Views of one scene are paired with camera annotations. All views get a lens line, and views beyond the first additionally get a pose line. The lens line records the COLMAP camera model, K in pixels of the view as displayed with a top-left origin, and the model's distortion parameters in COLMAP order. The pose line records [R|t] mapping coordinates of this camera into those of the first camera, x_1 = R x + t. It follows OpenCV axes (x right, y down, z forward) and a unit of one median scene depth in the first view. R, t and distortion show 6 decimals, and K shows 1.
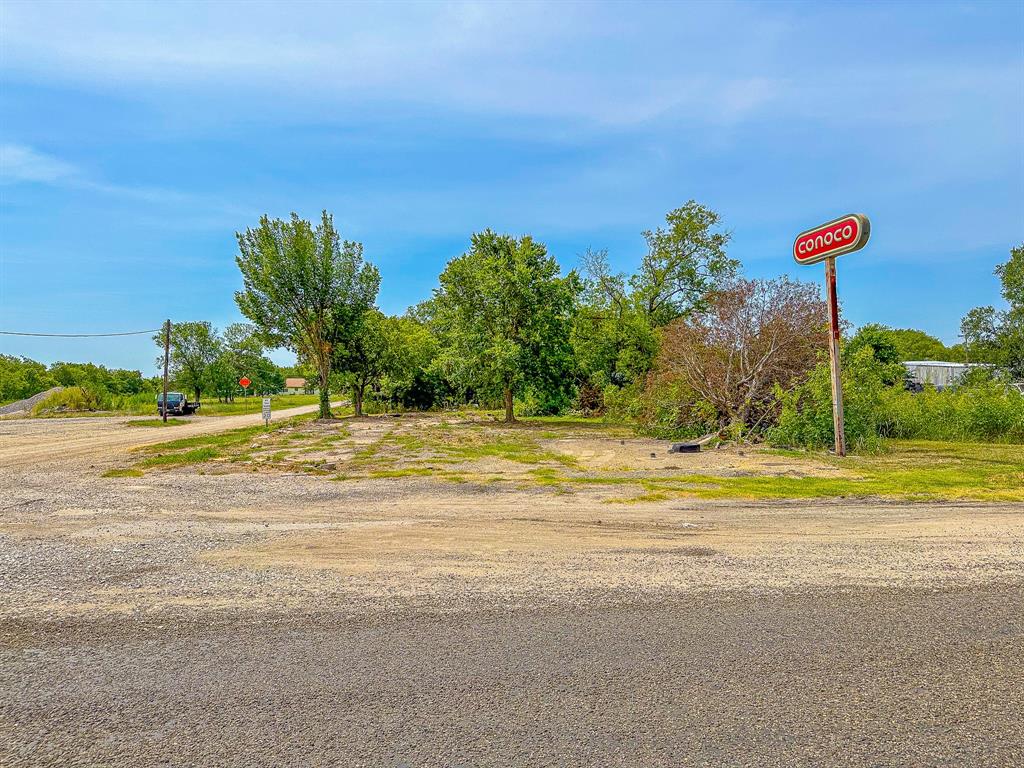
lens RADIAL K [[707.8, 0, 512.0], [0, 707.8, 384.0], [0, 0, 1]] dist [-0.000301, -0.003263]
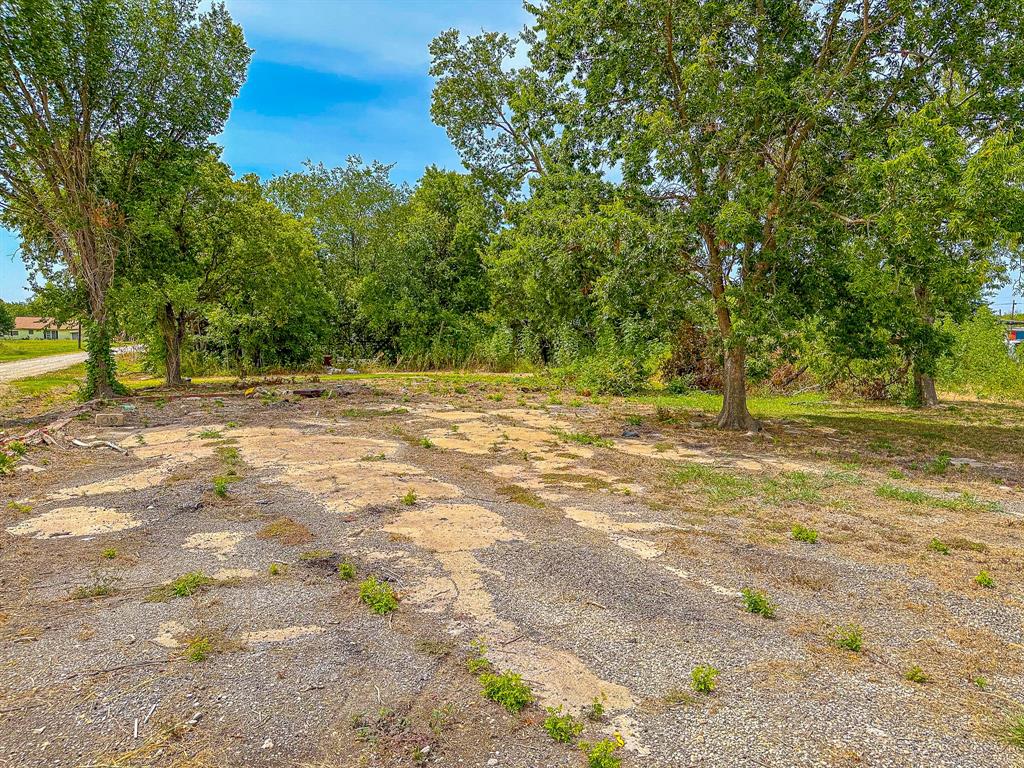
lens RADIAL K [[707.8, 0, 512.0], [0, 707.8, 384.0], [0, 0, 1]] dist [-0.000301, -0.003263]
pose [[0.955880, 0.000791, 0.293757, -0.190606], [-0.020838, 0.997660, 0.065120, 0.013382], [-0.293018, -0.068368, 0.953659, 0.661028]]
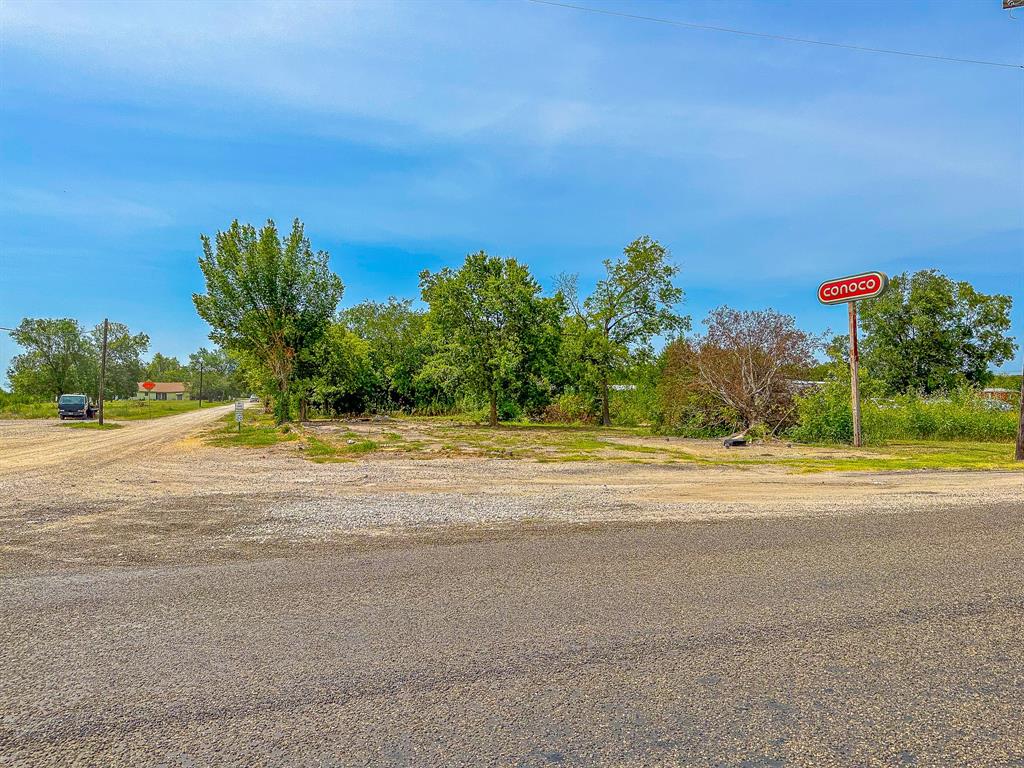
lens RADIAL K [[707.8, 0, 512.0], [0, 707.8, 384.0], [0, 0, 1]] dist [-0.000301, -0.003263]
pose [[0.974533, 0.020264, 0.223328, -0.207854], [-0.017061, 0.999722, -0.016262, 0.005705], [-0.223596, 0.012038, 0.974608, -0.074906]]
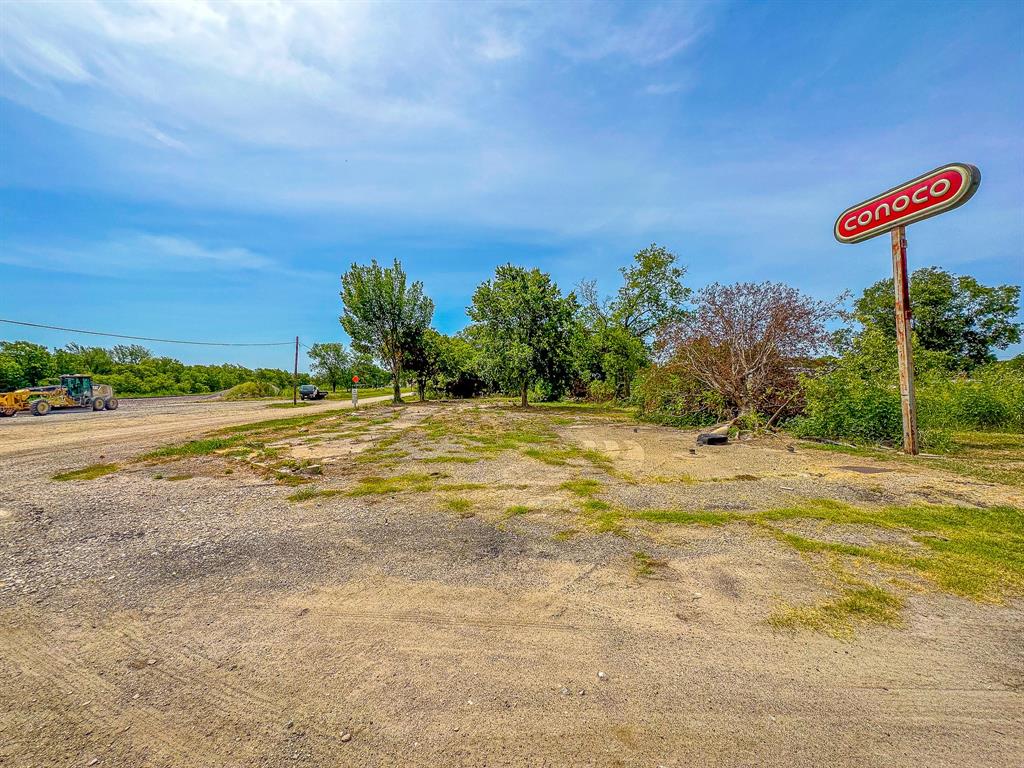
lens RADIAL K [[401.4, 0, 512.0], [0, 401.4, 384.0], [0, 0, 1]] dist [-0.042247, 0.014125]
pose [[0.999665, 0.001771, -0.025816, -0.006595], [-0.001631, 0.999984, 0.005443, 0.005795], [0.025826, -0.005399, 0.999652, 0.215614]]
